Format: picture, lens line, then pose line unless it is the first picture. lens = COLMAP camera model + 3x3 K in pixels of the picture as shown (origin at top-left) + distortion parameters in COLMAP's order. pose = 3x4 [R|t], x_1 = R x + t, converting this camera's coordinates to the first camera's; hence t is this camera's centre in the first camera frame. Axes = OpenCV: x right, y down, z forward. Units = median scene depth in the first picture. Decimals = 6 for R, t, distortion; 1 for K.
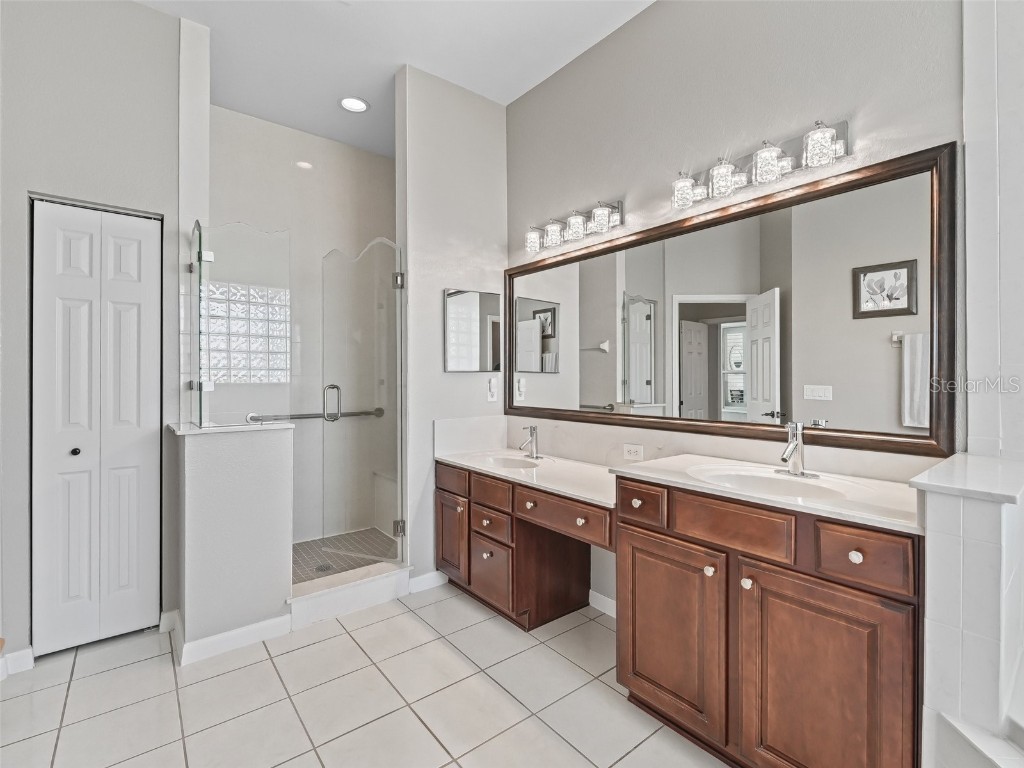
lens RADIAL K [[471.3, 0, 521.3], [0, 471.3, 380.0], [0, 0, 1]] dist [0.009535, -0.001388]
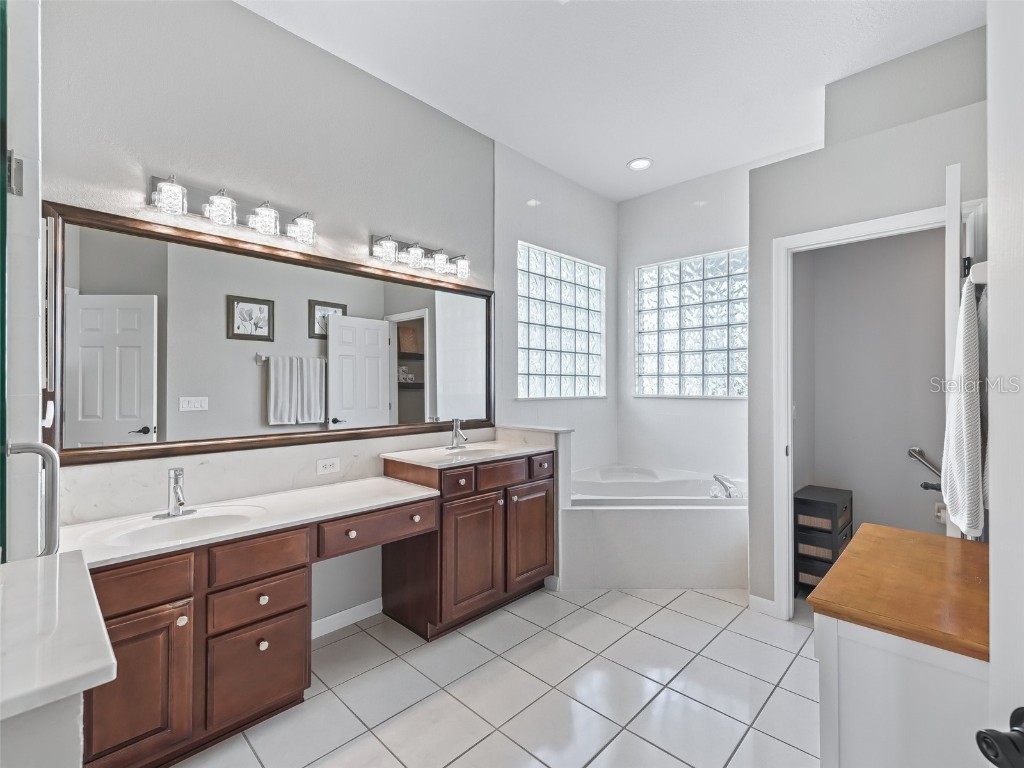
lens RADIAL K [[471.3, 0, 518.8], [0, 471.3, 376.9], [0, 0, 1]] dist [0.009535, -0.001388]
pose [[-0.120653, 0.013615, 0.992601, -0.550429], [0.003330, 0.999906, -0.013311, -0.018366], [-0.992689, 0.001699, -0.120687, 0.454380]]
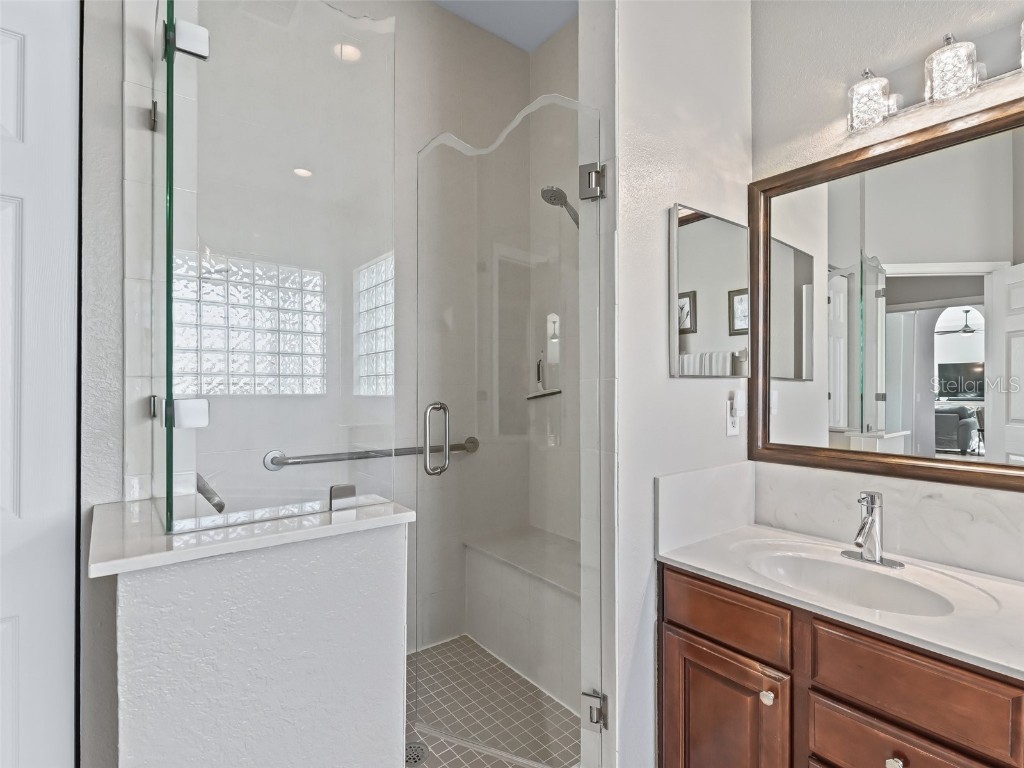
lens RADIAL K [[499.8, 0, 510.2], [0, 499.8, 390.9], [0, 0, 1]] dist [-0.002413, 0.001623]
pose [[0.999531, 0.003683, -0.030392, -0.247404], [-0.003621, 0.999991, 0.002079, -0.002787], [0.030399, -0.001968, 0.999536, 0.380047]]
